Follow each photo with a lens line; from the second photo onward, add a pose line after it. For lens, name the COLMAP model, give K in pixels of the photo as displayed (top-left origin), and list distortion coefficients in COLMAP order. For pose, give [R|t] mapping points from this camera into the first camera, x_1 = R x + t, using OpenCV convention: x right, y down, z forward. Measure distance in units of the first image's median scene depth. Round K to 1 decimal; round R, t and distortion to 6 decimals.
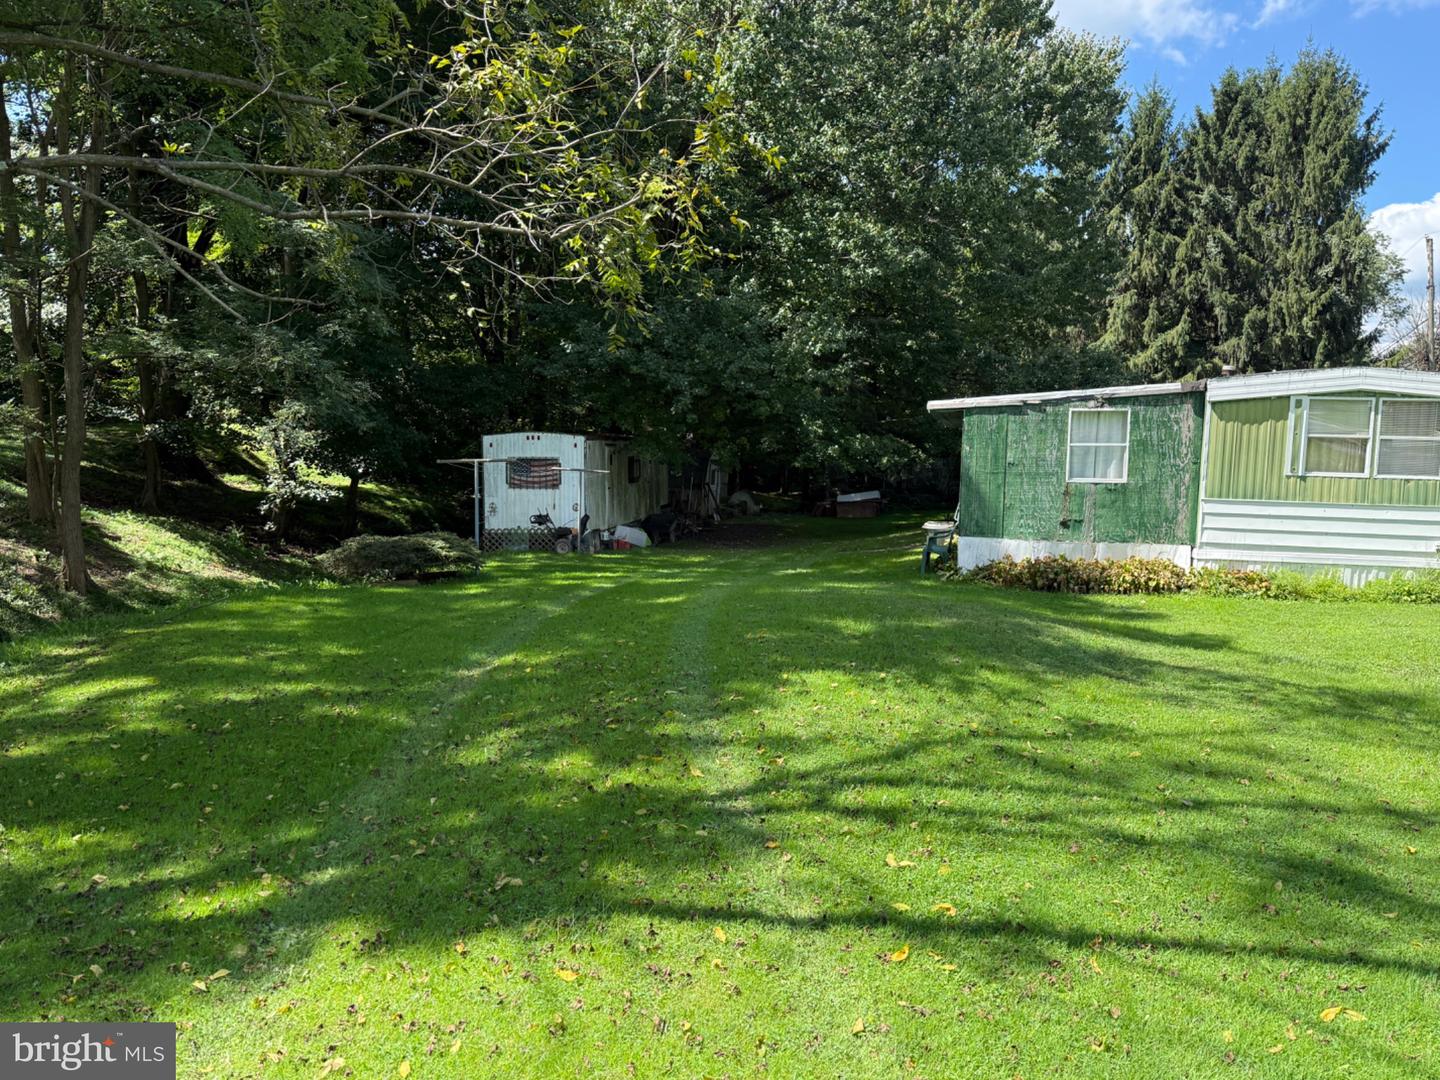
lens RADIAL K [[1042.9, 0, 721.4], [0, 1042.9, 542.0], [0, 0, 1]] dist [0.056509, 0.000533]
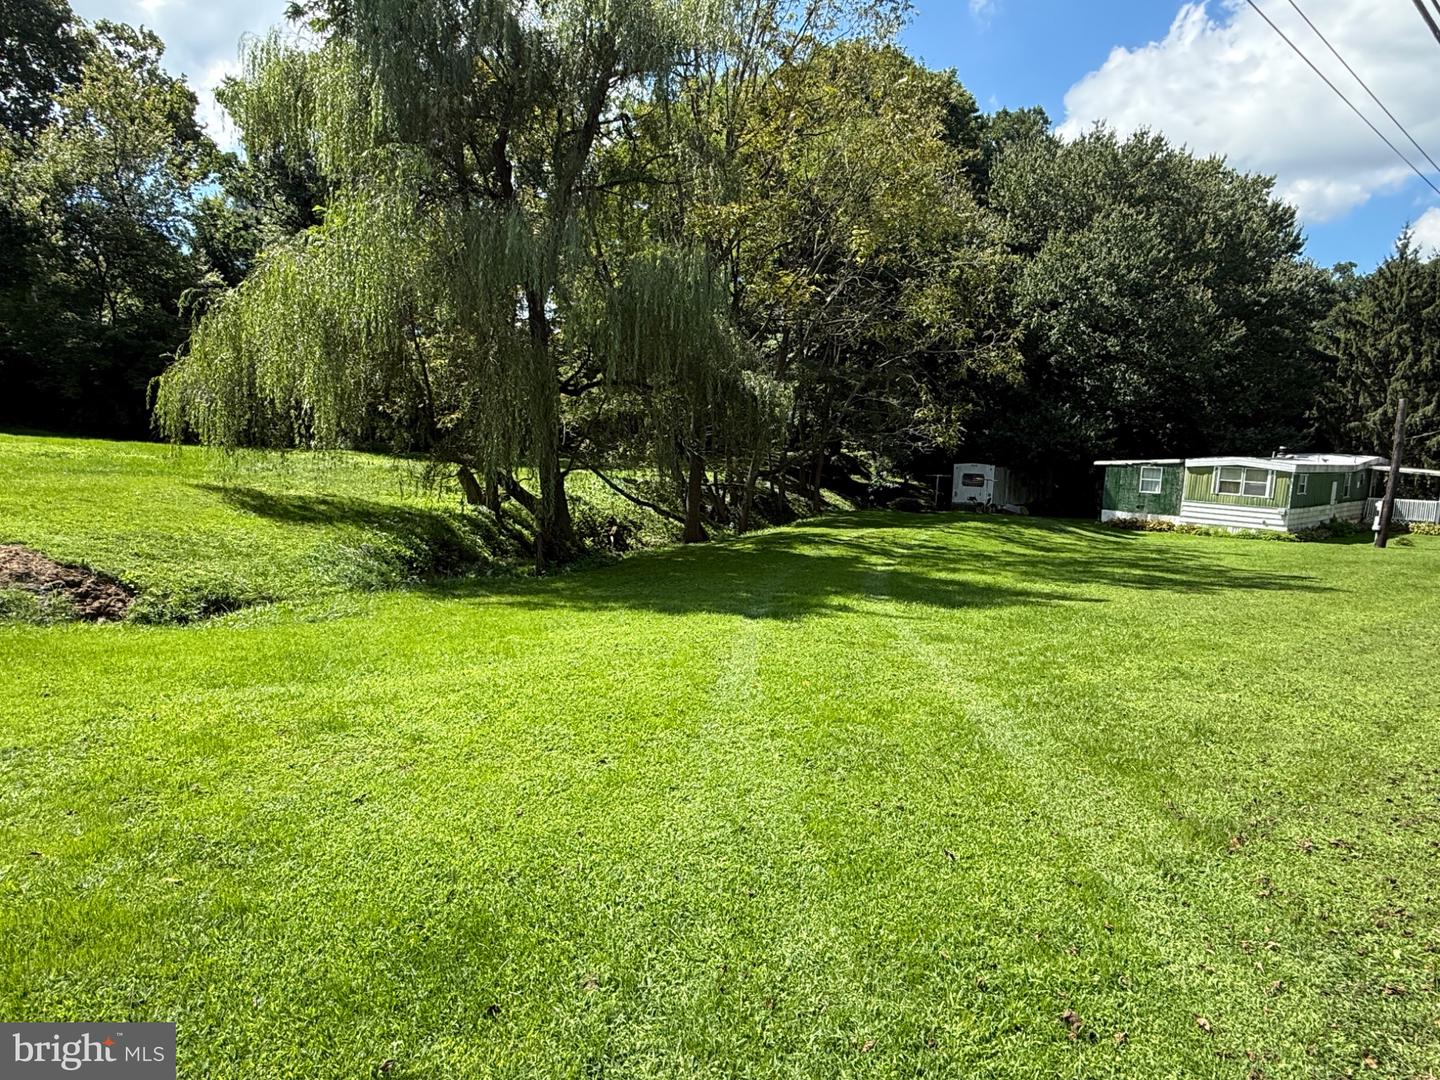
lens RADIAL K [[839.4, 0, 720.3], [0, 839.4, 541.1], [0, 0, 1]] dist [0.004006, 0.000593]
pose [[0.842988, 0.086172, -0.530985, 0.580325], [-0.080383, 0.996182, 0.034051, 0.087318], [0.531892, 0.013978, 0.846697, -1.504282]]
